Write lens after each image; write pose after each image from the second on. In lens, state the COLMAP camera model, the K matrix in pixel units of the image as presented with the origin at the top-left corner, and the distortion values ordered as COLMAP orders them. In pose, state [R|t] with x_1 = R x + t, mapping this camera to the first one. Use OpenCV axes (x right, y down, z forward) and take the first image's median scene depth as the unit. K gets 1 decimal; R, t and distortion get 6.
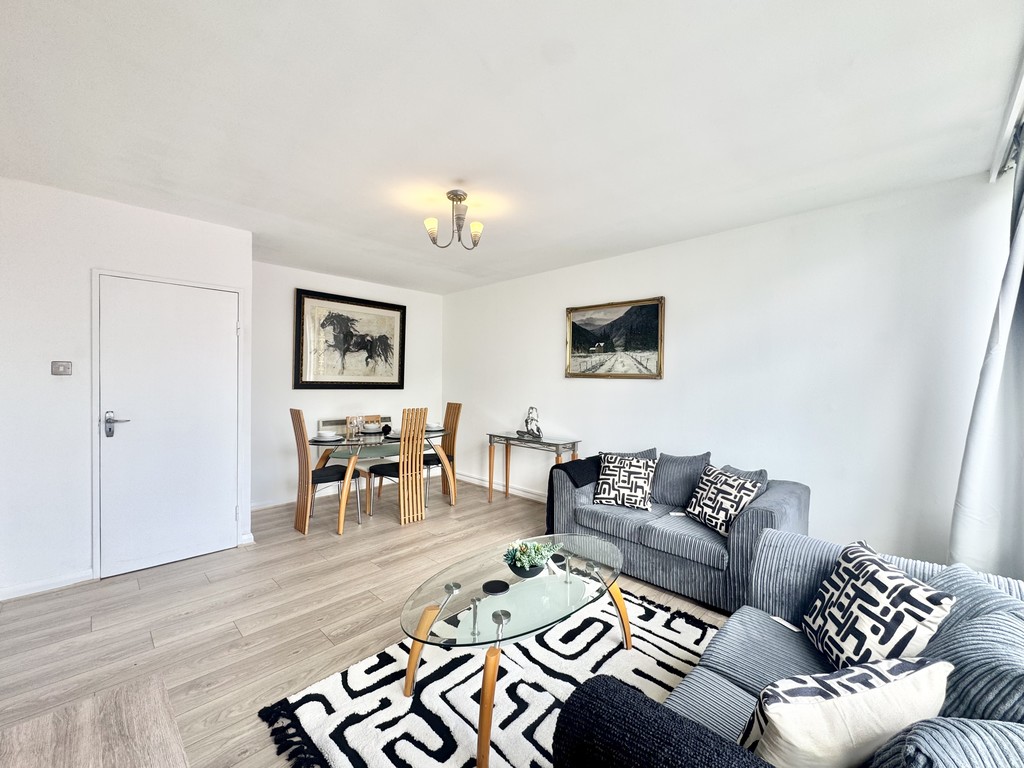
lens RADIAL K [[415.7, 0, 506.7], [0, 415.7, 380.8], [0, 0, 1]] dist [0.000143, 0.000387]
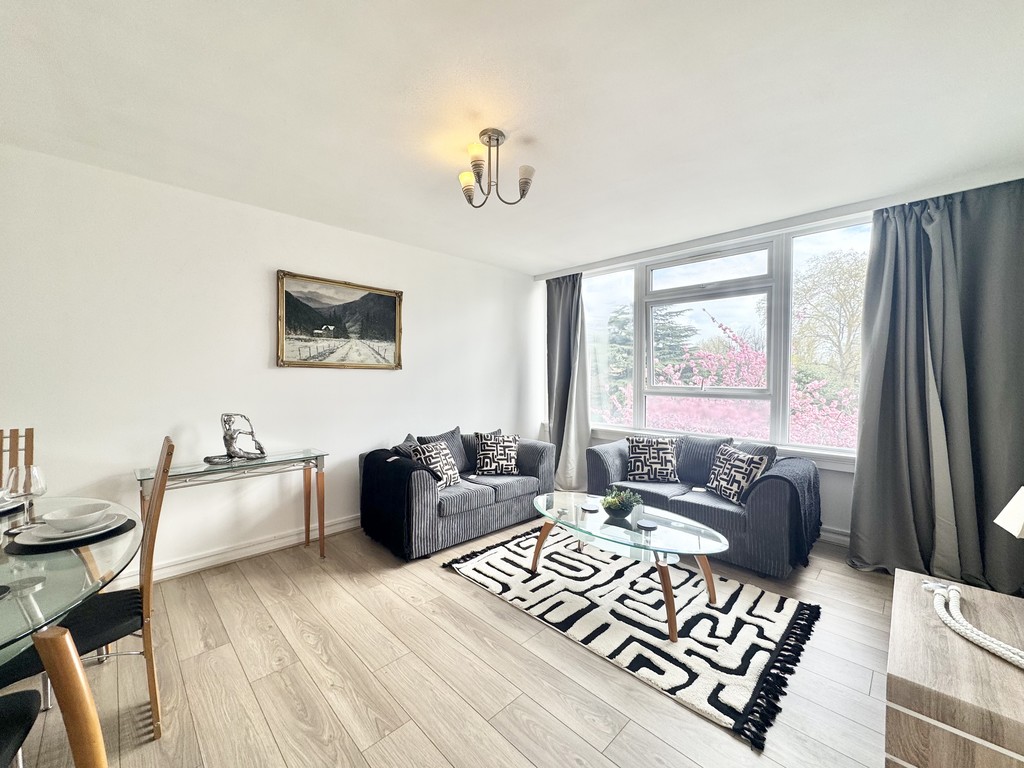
lens RADIAL K [[415.7, 0, 508.8], [0, 415.7, 376.5], [0, 0, 1]] dist [0.000143, 0.000387]
pose [[0.007402, -0.018061, 0.999809, -0.569478], [-0.002425, 0.999834, 0.018080, -0.004938], [-0.999970, -0.002558, 0.007357, 0.593058]]
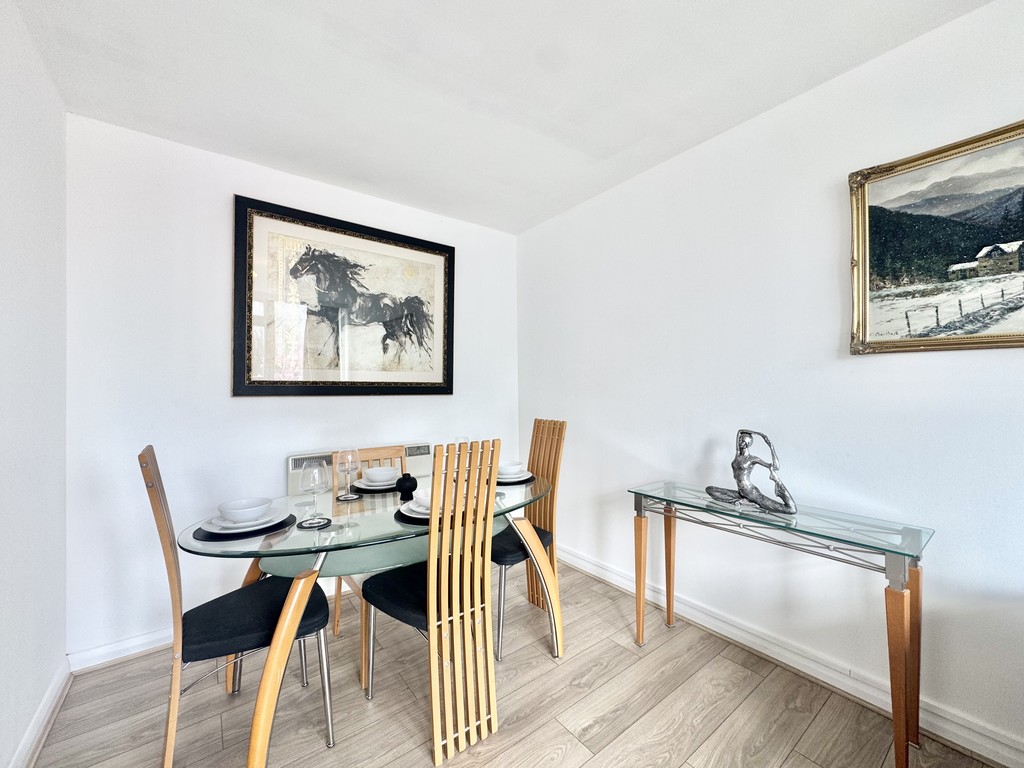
lens RADIAL K [[415.7, 0, 511.6], [0, 415.7, 384.6], [0, 0, 1]] dist [0.000143, 0.000387]
pose [[0.990315, -0.018867, -0.137549, -0.115965], [0.017053, 0.999752, -0.014356, 0.019699], [0.137786, 0.011872, 0.990391, 0.574254]]
